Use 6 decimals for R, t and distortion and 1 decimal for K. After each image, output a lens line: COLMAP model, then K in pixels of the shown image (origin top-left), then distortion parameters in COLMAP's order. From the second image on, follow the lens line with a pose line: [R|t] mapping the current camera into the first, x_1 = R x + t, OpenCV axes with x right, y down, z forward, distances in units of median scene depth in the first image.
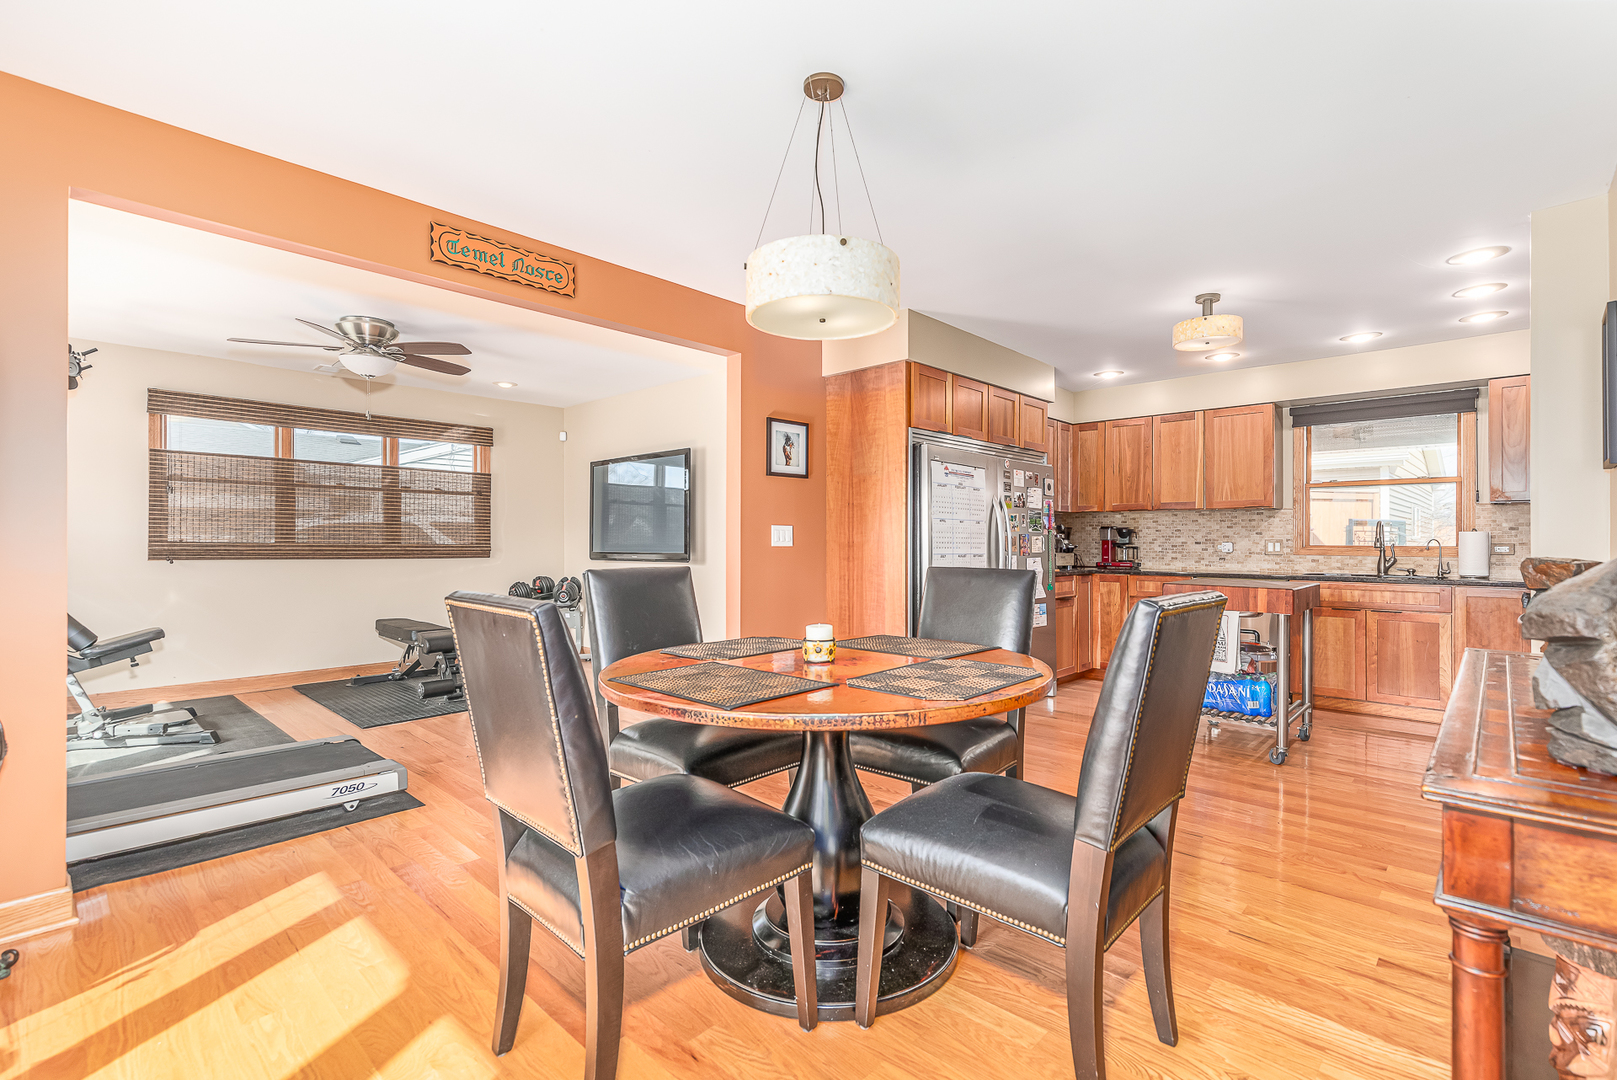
lens RADIAL K [[742.0, 0, 823.2], [0, 742.0, 539.7], [0, 0, 1]] dist [-0.001286, -0.000080]
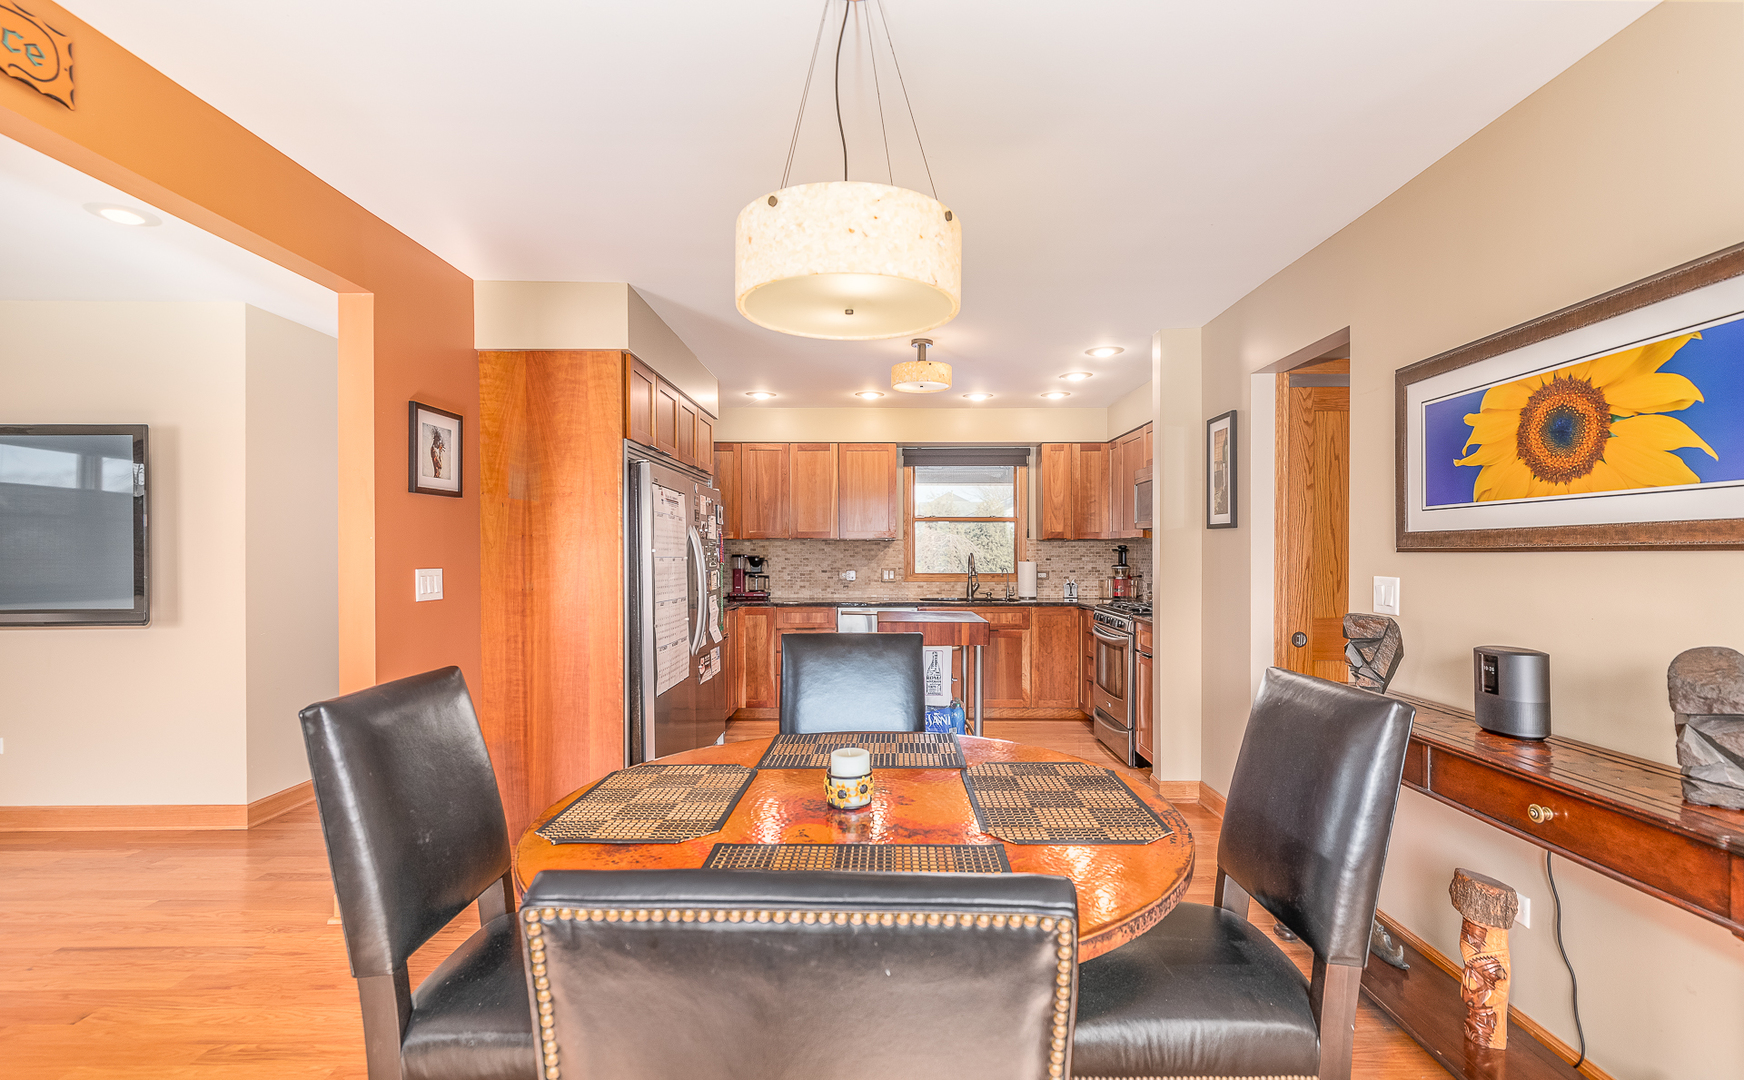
lens RADIAL K [[782.9, 0, 894.2], [0, 782.9, 553.9], [0, 0, 1]] dist [0.000793, -0.000184]
pose [[0.726179, -0.003734, 0.687495, -0.187643], [-0.000006, 0.999985, 0.005438, -0.029042], [-0.687505, -0.003953, 0.726168, 0.174122]]
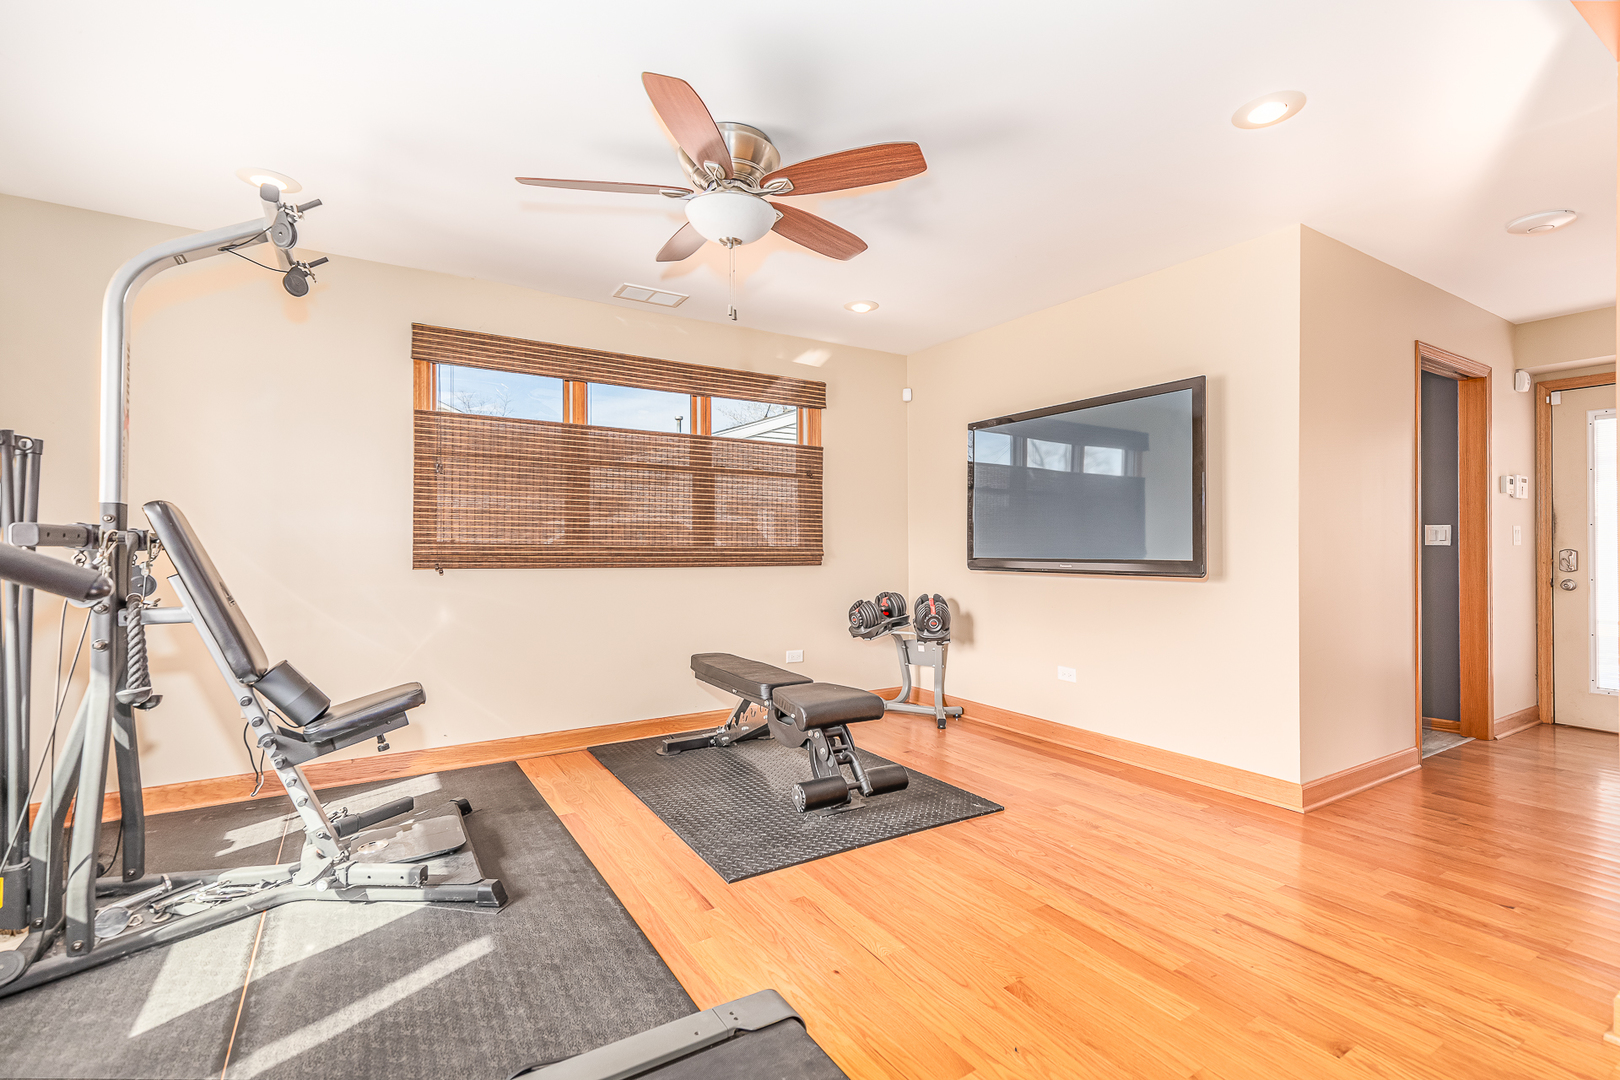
lens RADIAL K [[729.0, 0, 818.0], [0, 729.0, 543.2], [0, 0, 1]] dist [0.002409, 0.000313]
pose [[0.966047, -0.002527, -0.258354, -0.343552], [0.002714, 0.999996, 0.000369, 0.003799], [0.258352, -0.001058, 0.966050, 0.409318]]
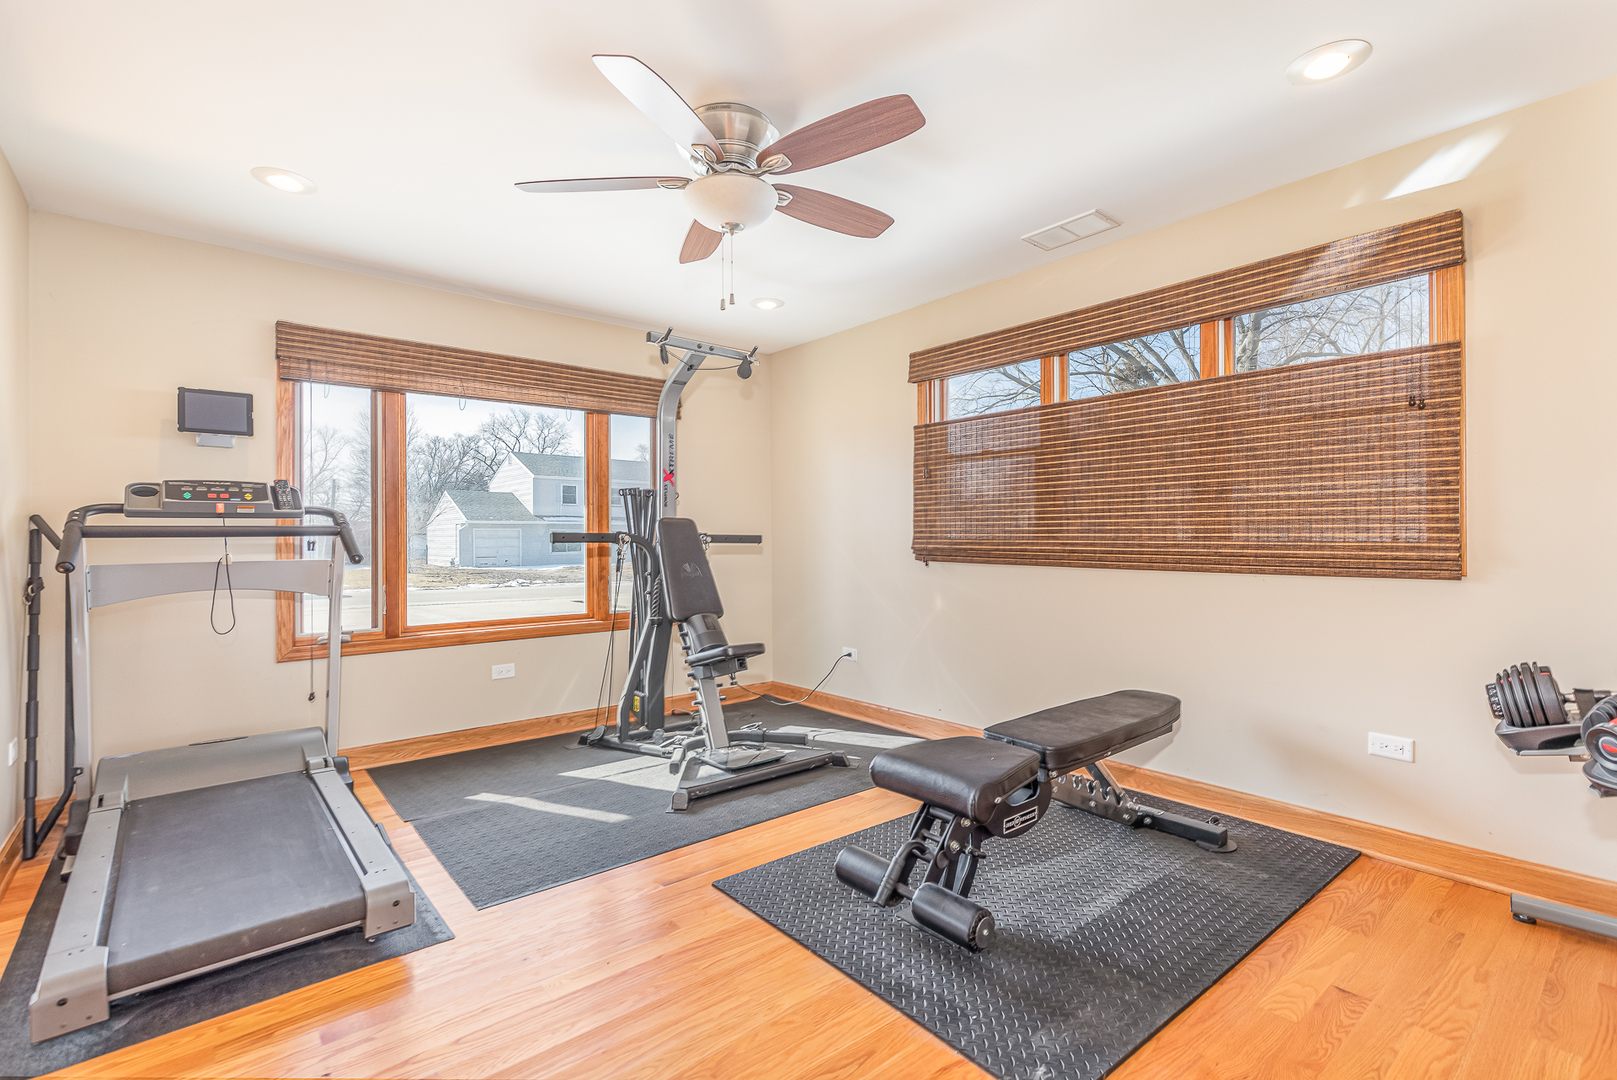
lens RADIAL K [[727.7, 0, 816.5], [0, 727.7, 543.2], [0, 0, 1]] dist [0.002409, 0.000313]
pose [[-0.116110, 0.004296, -0.993227, -0.086773], [0.007716, 0.999964, 0.003423, 0.004078], [0.993206, -0.007266, -0.116139, 0.933407]]
